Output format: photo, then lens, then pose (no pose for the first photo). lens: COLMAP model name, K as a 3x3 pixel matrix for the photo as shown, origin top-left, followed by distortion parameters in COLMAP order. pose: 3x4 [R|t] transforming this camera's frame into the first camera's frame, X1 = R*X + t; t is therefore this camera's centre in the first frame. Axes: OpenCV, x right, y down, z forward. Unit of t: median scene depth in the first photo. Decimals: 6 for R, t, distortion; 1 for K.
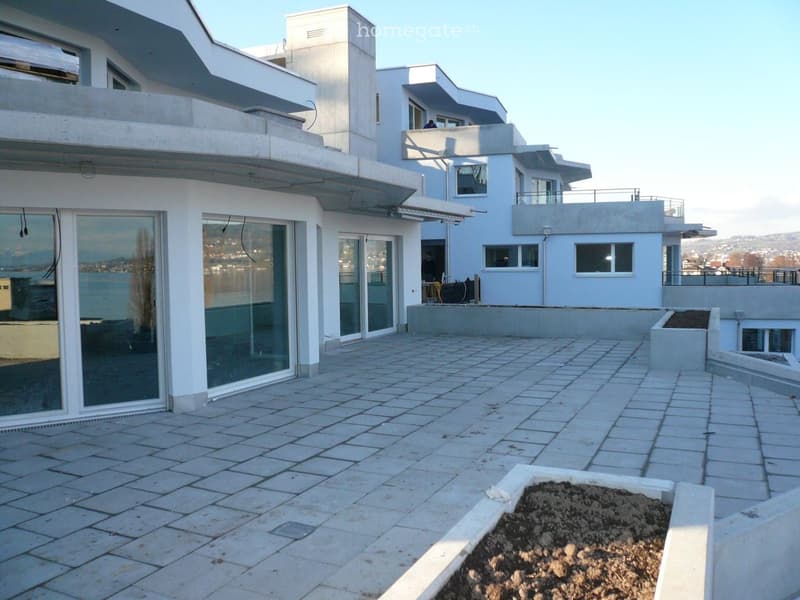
lens RADIAL K [[670.5, 0, 397.8], [0, 670.5, 300.4], [0, 0, 1]] dist [-0.028865, 0.018946]
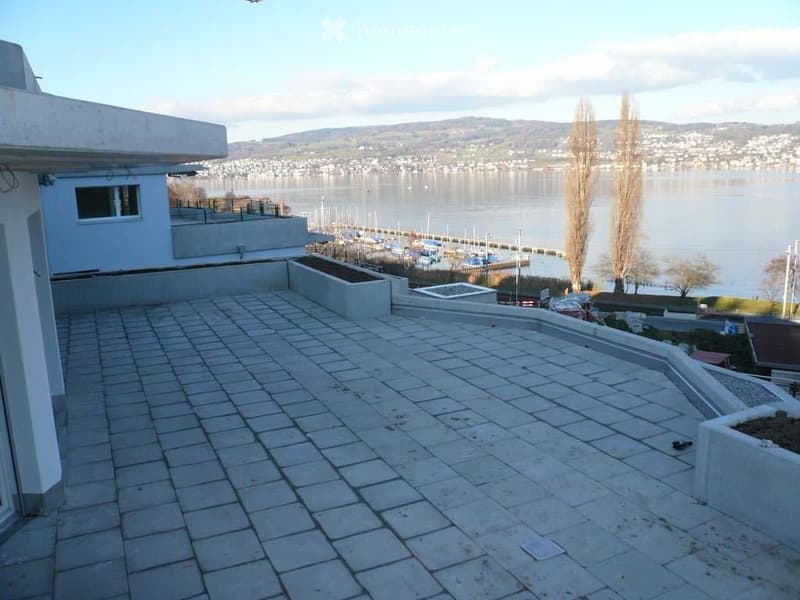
lens RADIAL K [[670.5, 0, 398.5], [0, 670.5, 299.4], [0, 0, 1]] dist [-0.028865, 0.018946]
pose [[0.617583, -0.158861, 0.770295, -0.756454], [0.067446, 0.986478, 0.149370, -0.166157], [-0.783608, -0.040295, 0.619947, 0.370582]]
